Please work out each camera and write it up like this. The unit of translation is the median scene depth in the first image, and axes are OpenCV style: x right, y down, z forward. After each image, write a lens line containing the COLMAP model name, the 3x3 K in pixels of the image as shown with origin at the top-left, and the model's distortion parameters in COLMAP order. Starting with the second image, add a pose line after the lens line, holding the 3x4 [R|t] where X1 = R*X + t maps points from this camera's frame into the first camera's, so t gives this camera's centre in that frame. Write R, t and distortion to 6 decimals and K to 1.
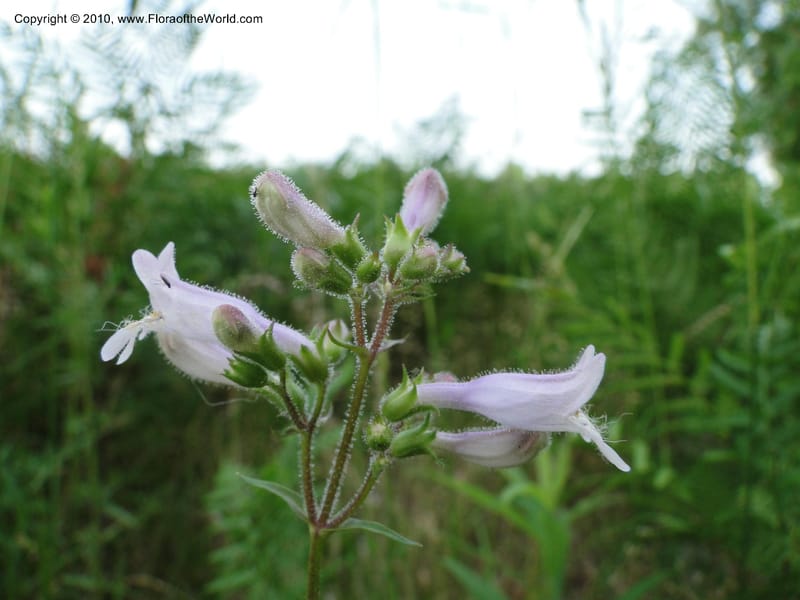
lens RADIAL K [[643.9, 0, 400.0], [0, 643.9, 300.0], [0, 0, 1]] dist [-0.039706, -0.008433]
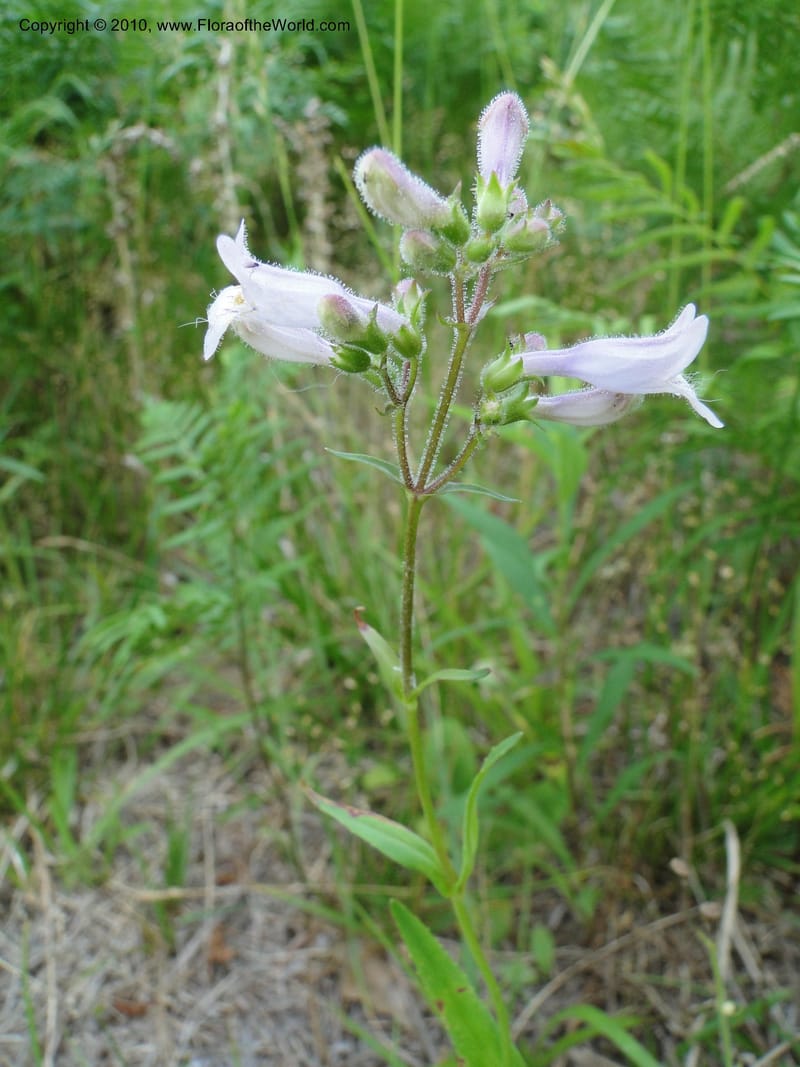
lens RADIAL K [[858.8, 0, 400.0], [0, 858.8, 533.5], [0, 0, 1]] dist [-0.039706, -0.008433]
pose [[0.994105, -0.093822, 0.054331, -0.256034], [0.061218, 0.899350, 0.432922, -0.208672], [-0.089480, -0.427044, 0.899792, -0.307968]]
